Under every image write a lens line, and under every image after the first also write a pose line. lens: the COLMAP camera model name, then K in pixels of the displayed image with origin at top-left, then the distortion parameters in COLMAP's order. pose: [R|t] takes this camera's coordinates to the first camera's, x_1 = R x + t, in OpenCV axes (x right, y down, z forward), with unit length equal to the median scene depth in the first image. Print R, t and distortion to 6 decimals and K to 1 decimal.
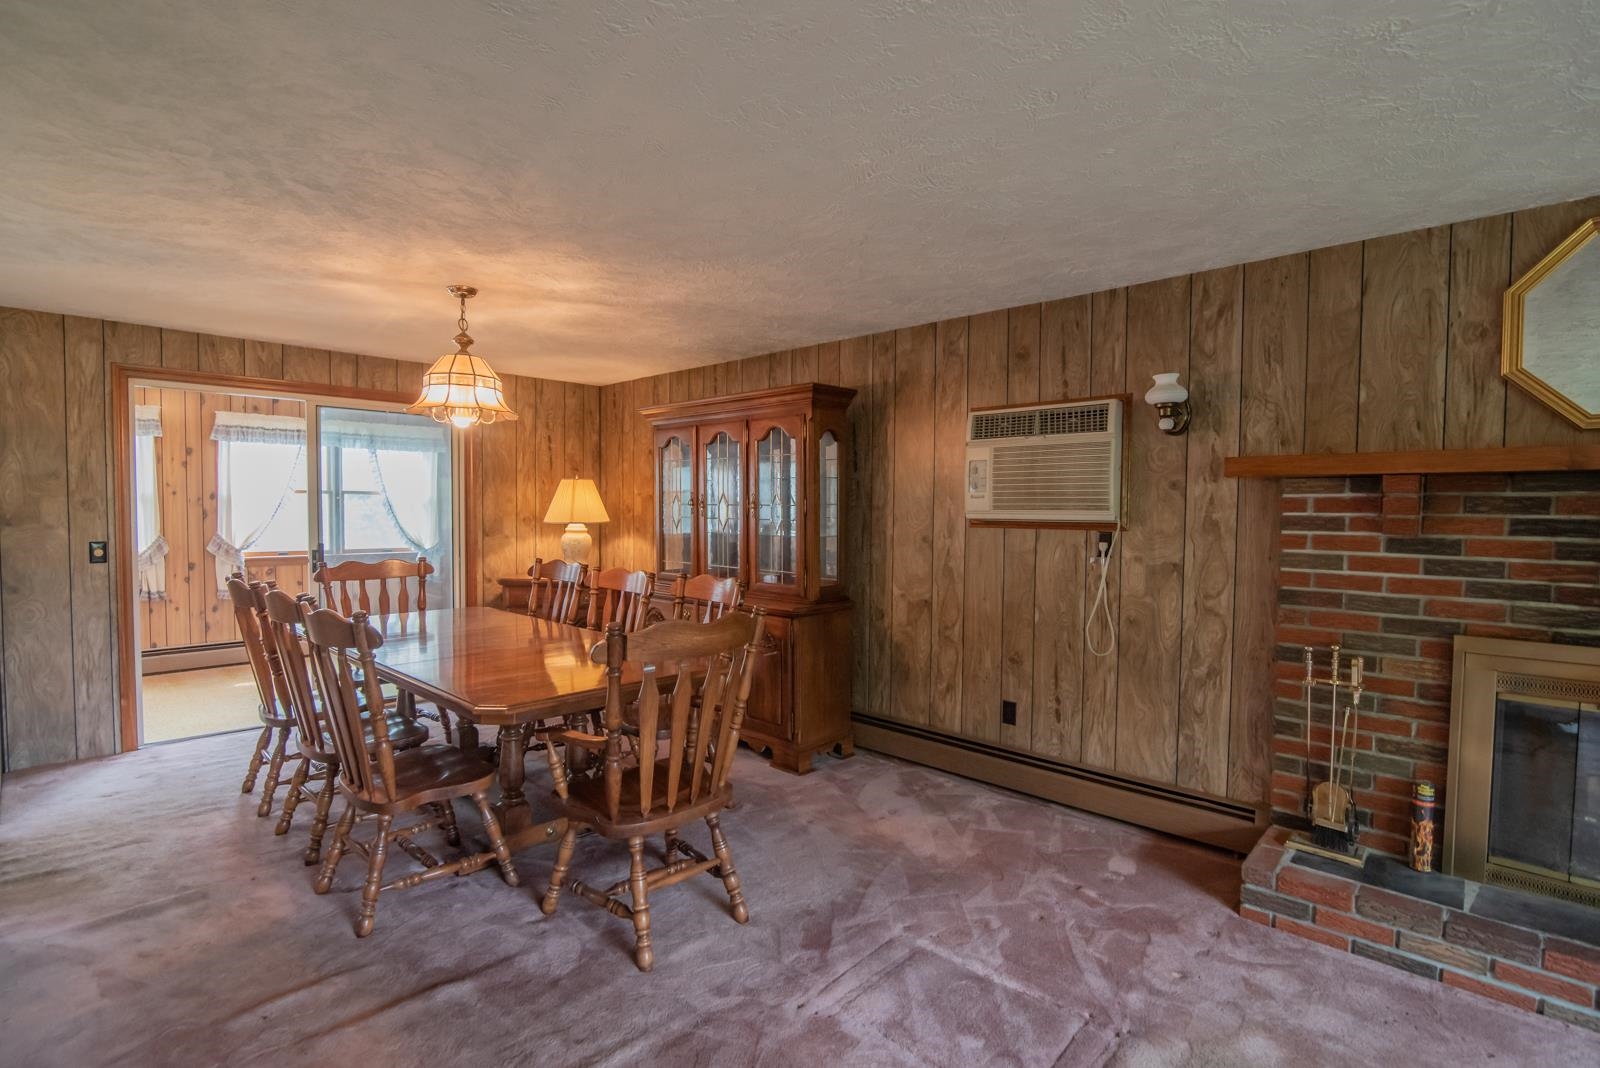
lens RADIAL K [[762.4, 0, 794.4], [0, 762.4, 540.2], [0, 0, 1]] dist [-0.017948, -0.000079]
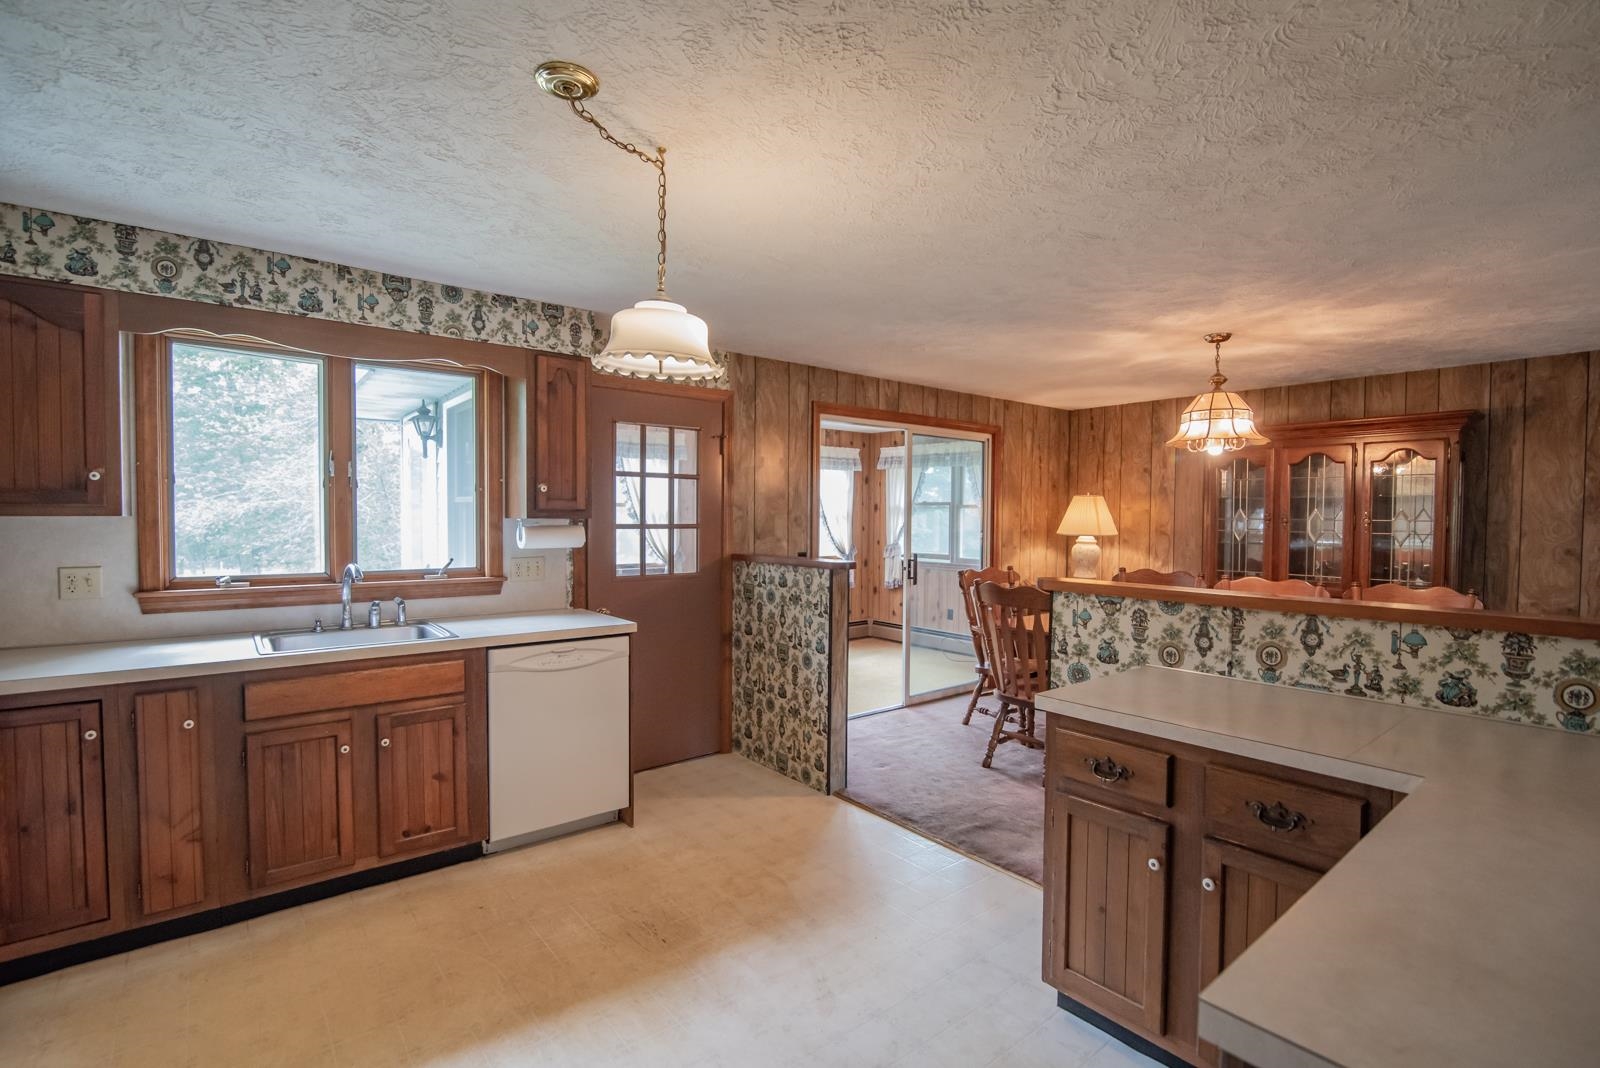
lens RADIAL K [[734.2, 0, 796.0], [0, 734.2, 536.8], [0, 0, 1]] dist [-0.015320, 0.000567]
pose [[0.992027, 0.001000, -0.126018, -0.872856], [-0.002732, 0.999904, -0.013576, -0.007260], [0.125992, 0.013812, 0.991935, -0.166413]]
